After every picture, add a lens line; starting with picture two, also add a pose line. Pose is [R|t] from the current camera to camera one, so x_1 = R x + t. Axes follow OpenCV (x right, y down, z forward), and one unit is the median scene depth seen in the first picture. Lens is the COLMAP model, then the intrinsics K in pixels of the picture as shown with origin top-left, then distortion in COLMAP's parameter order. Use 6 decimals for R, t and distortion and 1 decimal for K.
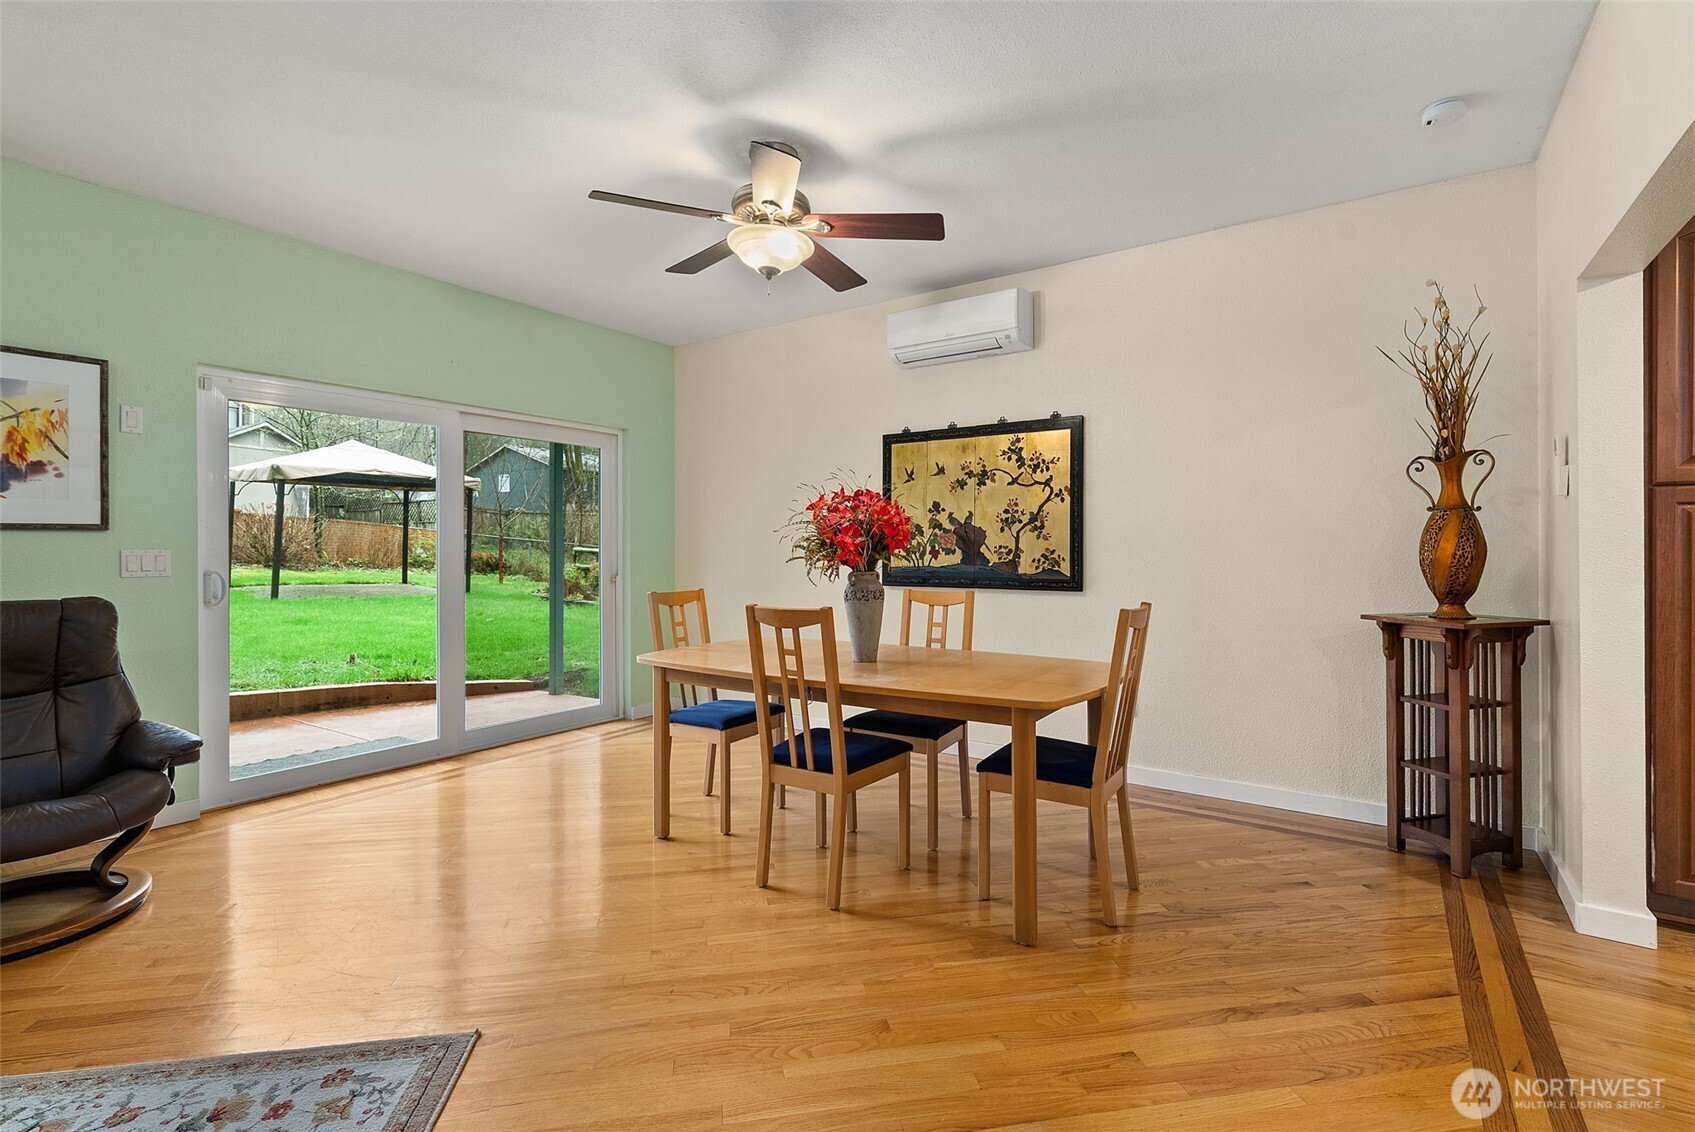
lens RADIAL K [[770.9, 0, 846.0], [0, 770.9, 552.9], [0, 0, 1]] dist [-0.002814, 0.000363]
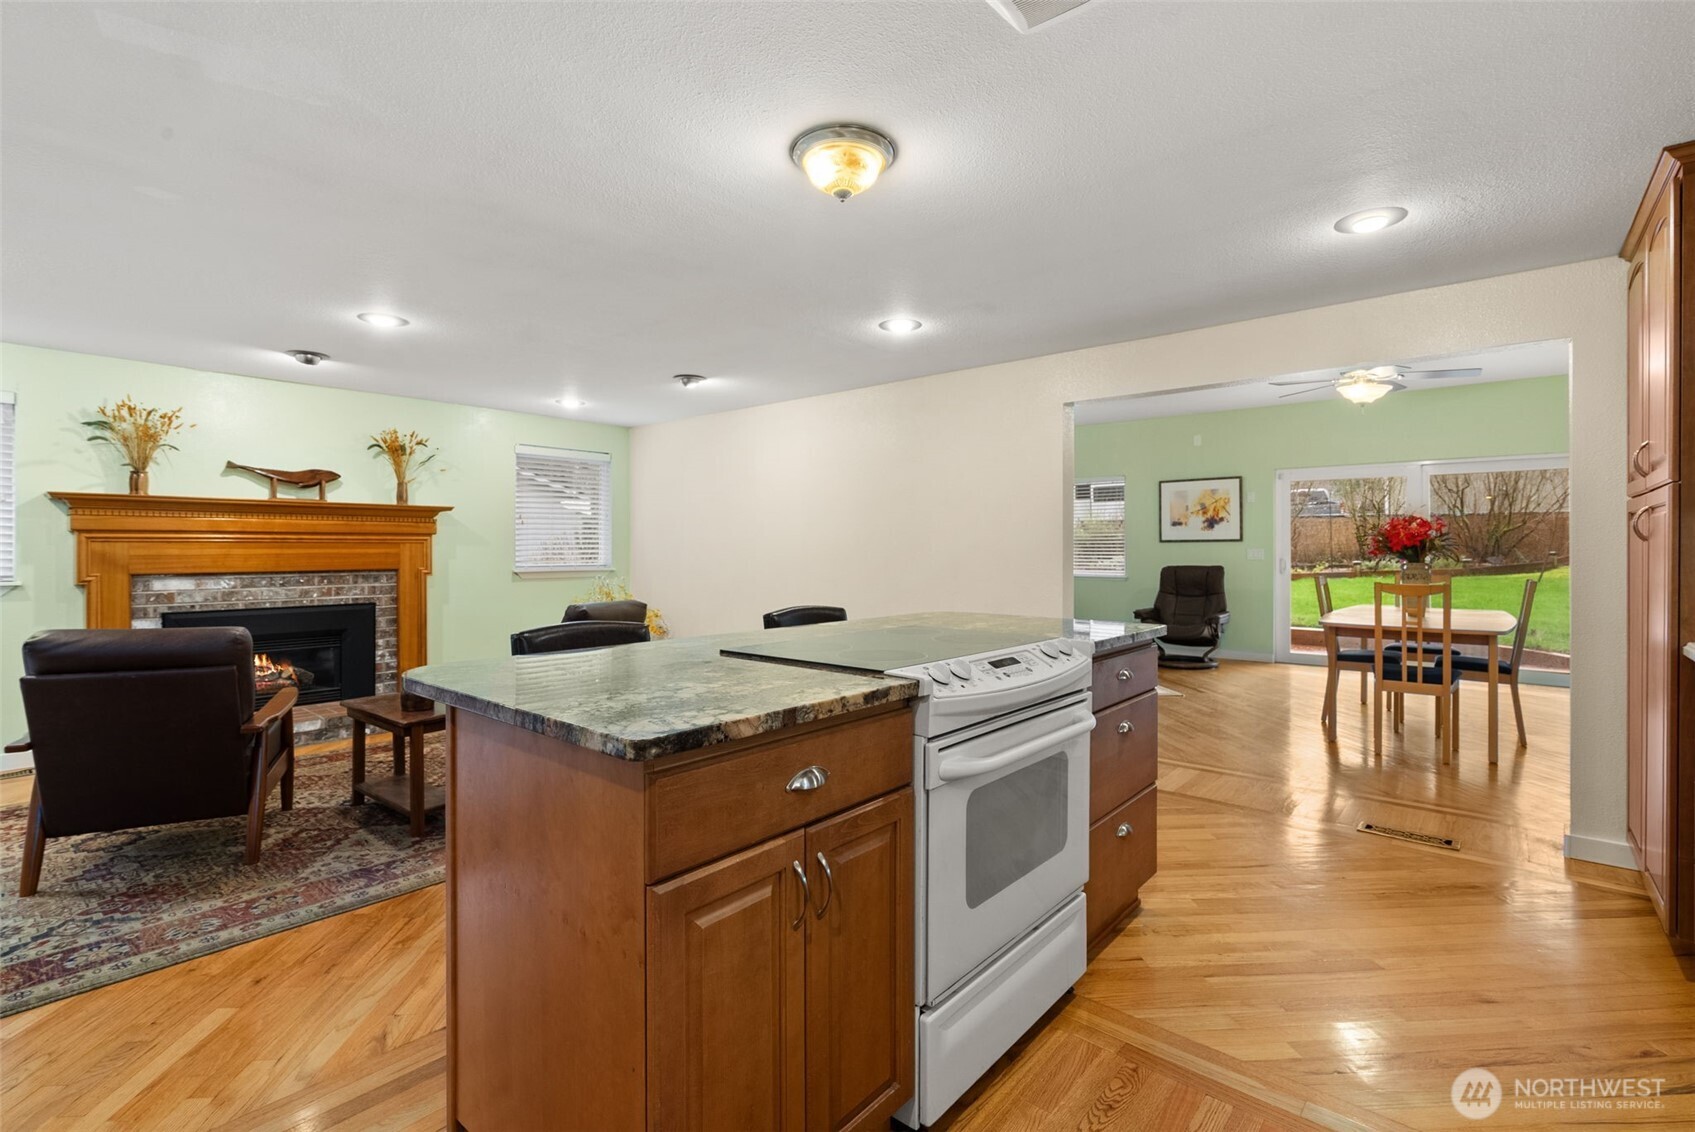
lens RADIAL K [[770.9, 0, 846.0], [0, 770.9, 552.9], [0, 0, 1]] dist [-0.002814, 0.000363]
pose [[-0.095537, 0.010508, -0.995370, 1.768124], [-0.009999, 0.999884, 0.011515, -0.007717], [0.995376, 0.011053, -0.095420, -0.081537]]
